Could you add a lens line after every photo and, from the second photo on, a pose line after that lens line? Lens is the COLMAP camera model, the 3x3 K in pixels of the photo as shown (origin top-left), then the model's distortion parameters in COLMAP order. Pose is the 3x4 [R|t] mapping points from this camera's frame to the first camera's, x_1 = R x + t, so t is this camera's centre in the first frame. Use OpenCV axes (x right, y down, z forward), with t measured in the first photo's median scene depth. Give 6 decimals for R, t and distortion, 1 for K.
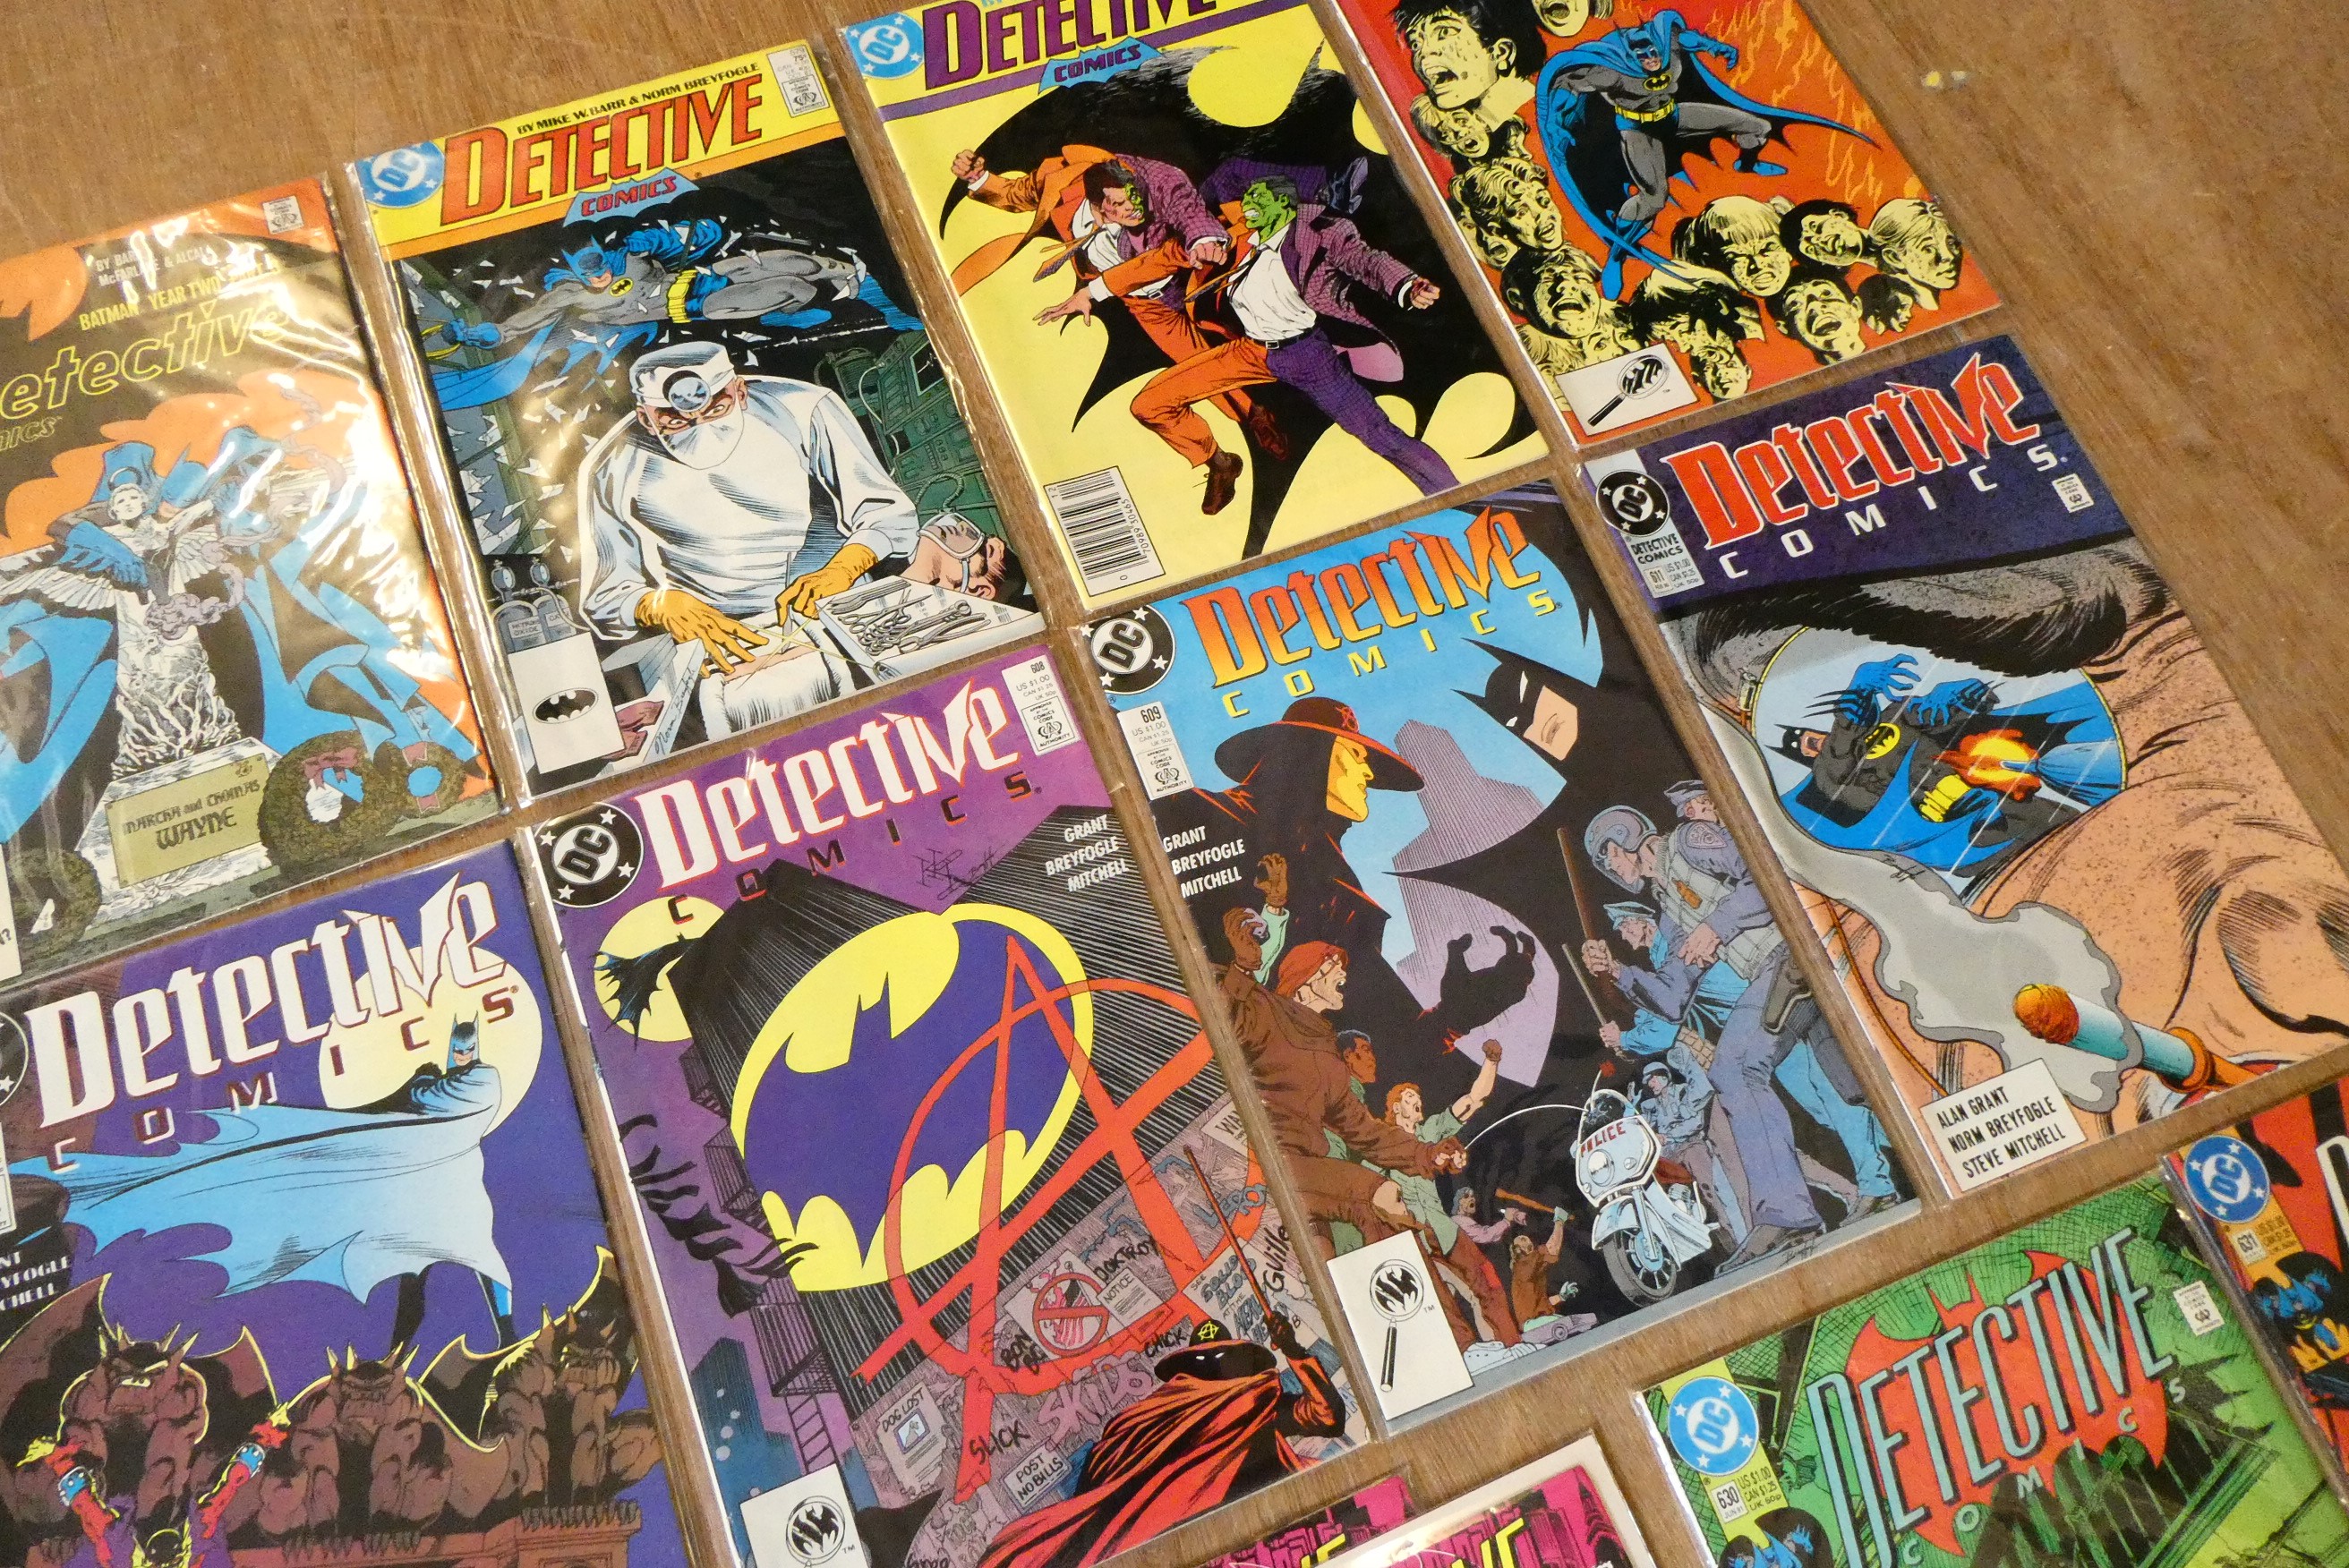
lens RADIAL K [[1768.5, 0, 1195.3], [0, 1768.5, 776.9], [0, 0, 1]] dist [0.004073, -0.012414]
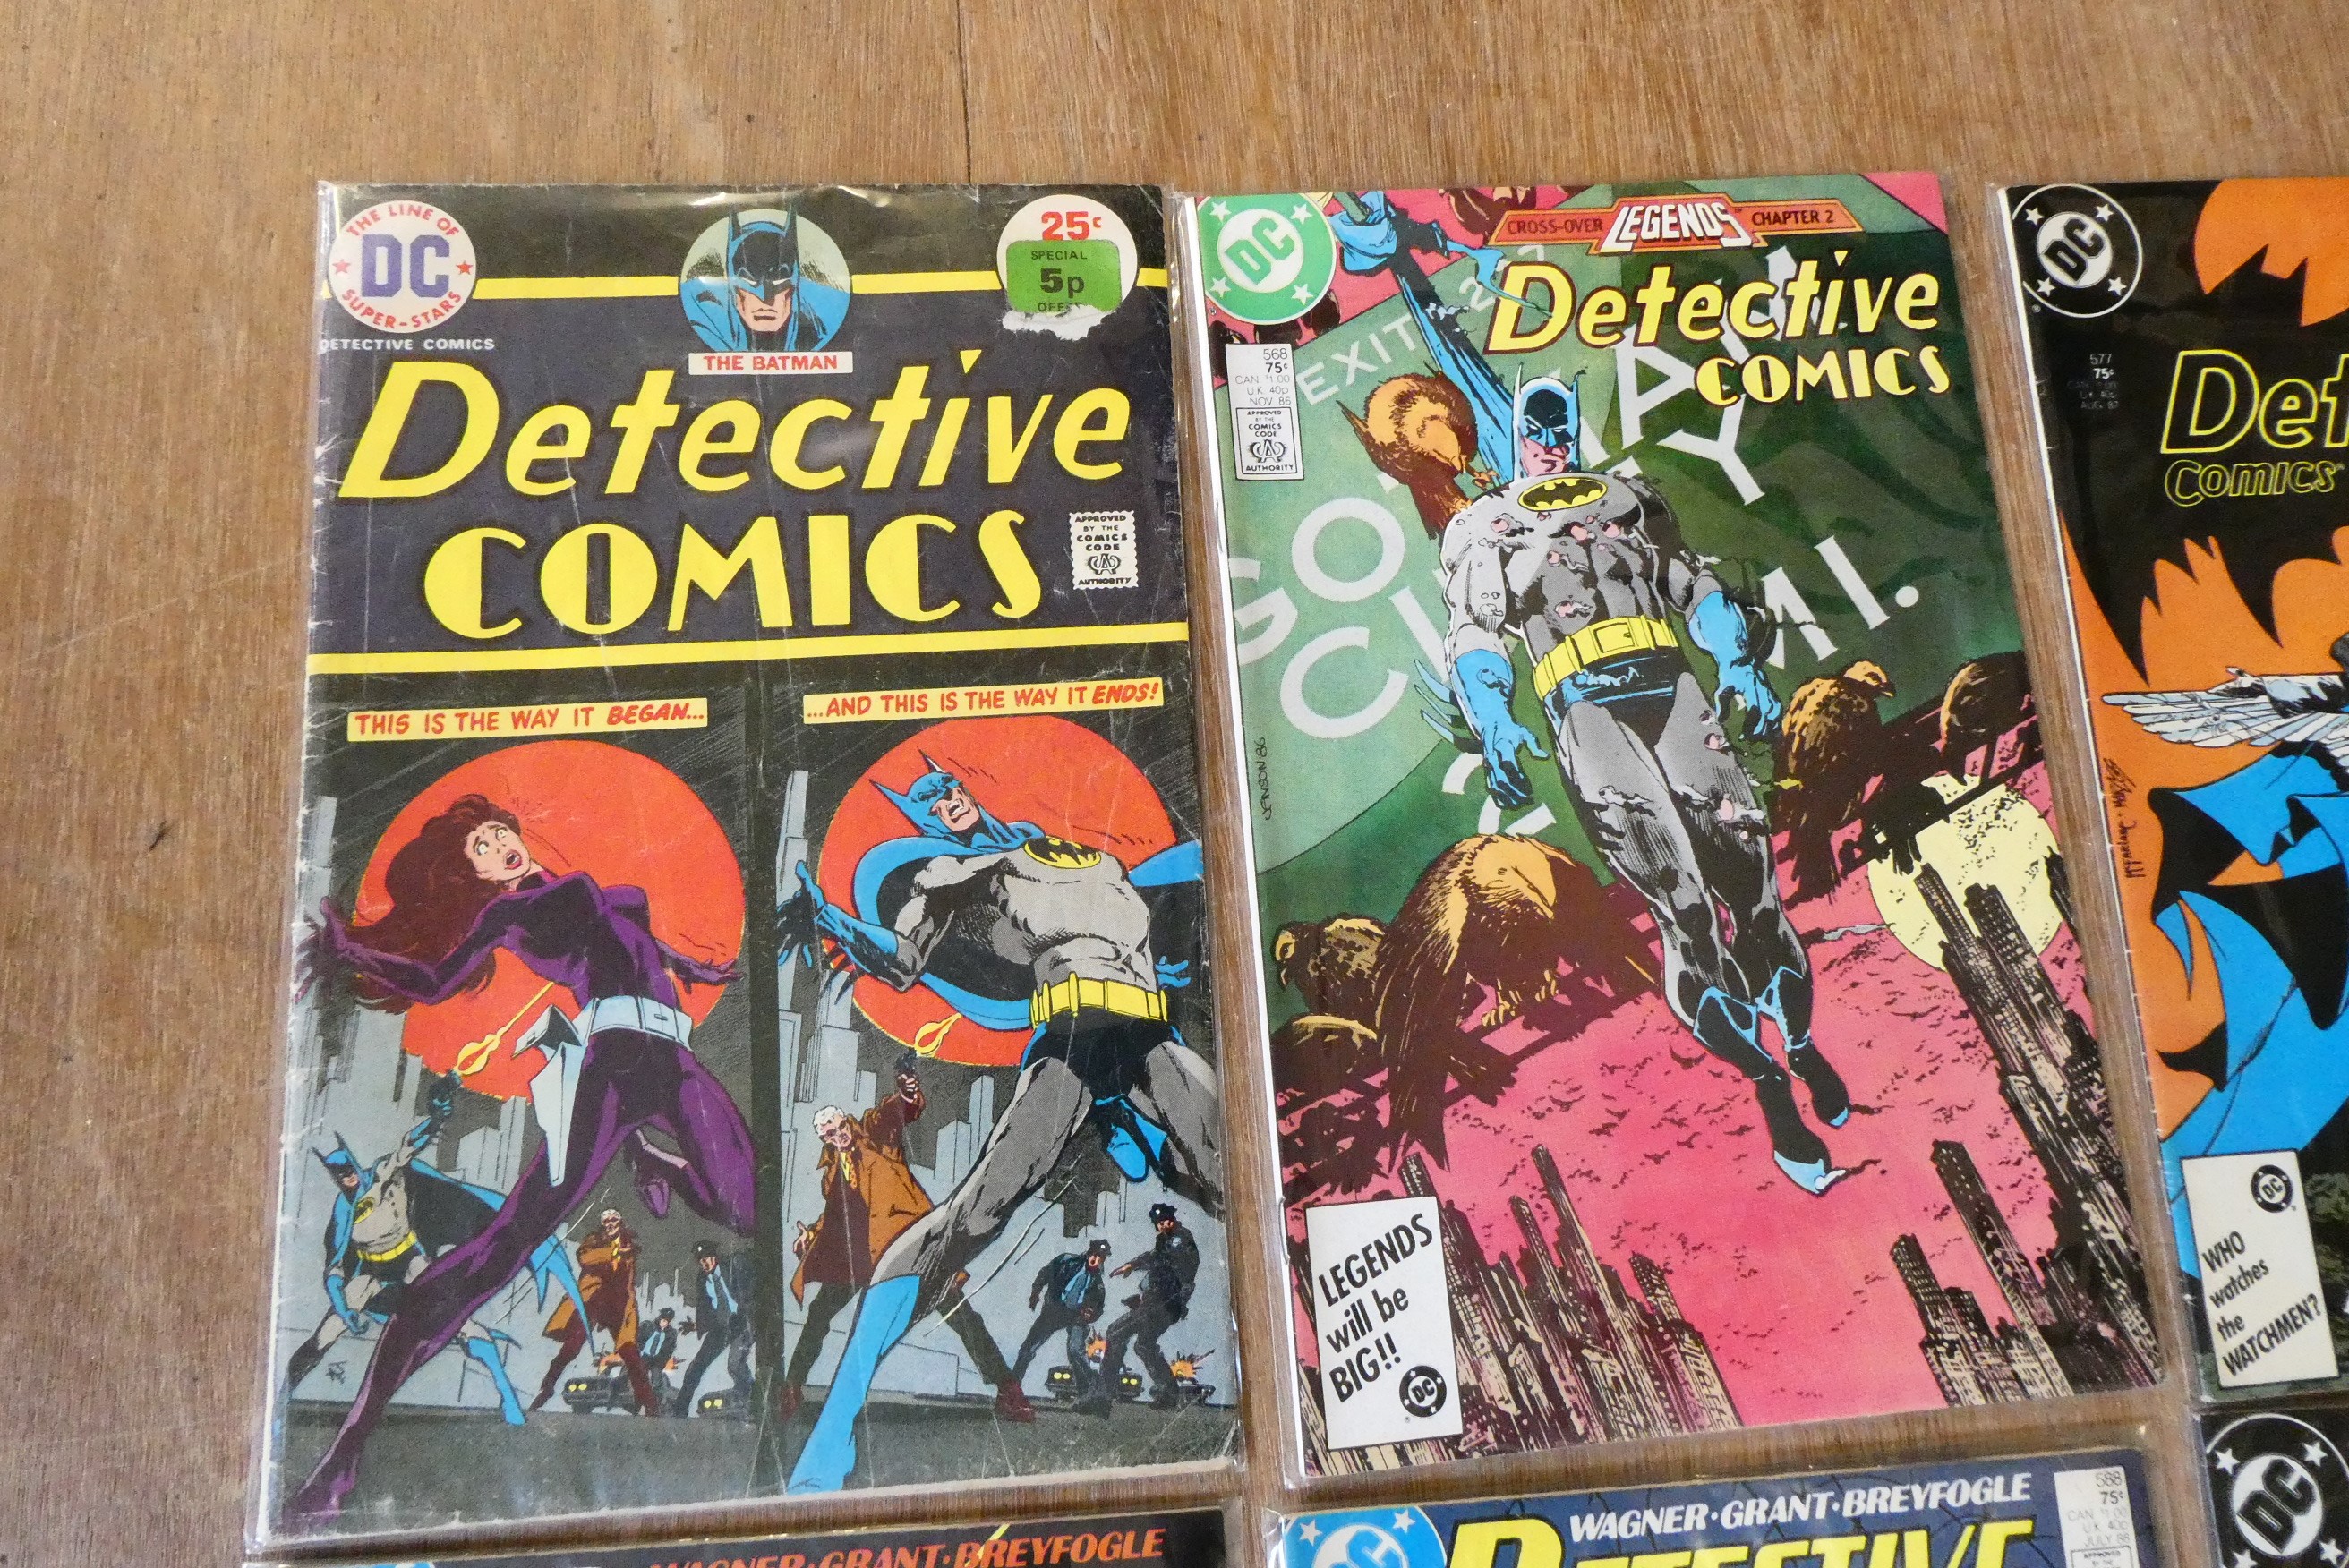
lens RADIAL K [[1768.5, 0, 1174.8], [0, 1768.5, 790.5], [0, 0, 1]] dist [0.004073, -0.012414]
pose [[0.947112, 0.318576, -0.038568, -1.053280], [-0.309259, 0.938214, 0.155283, -0.060444], [0.085654, -0.135143, 0.987117, 0.309964]]
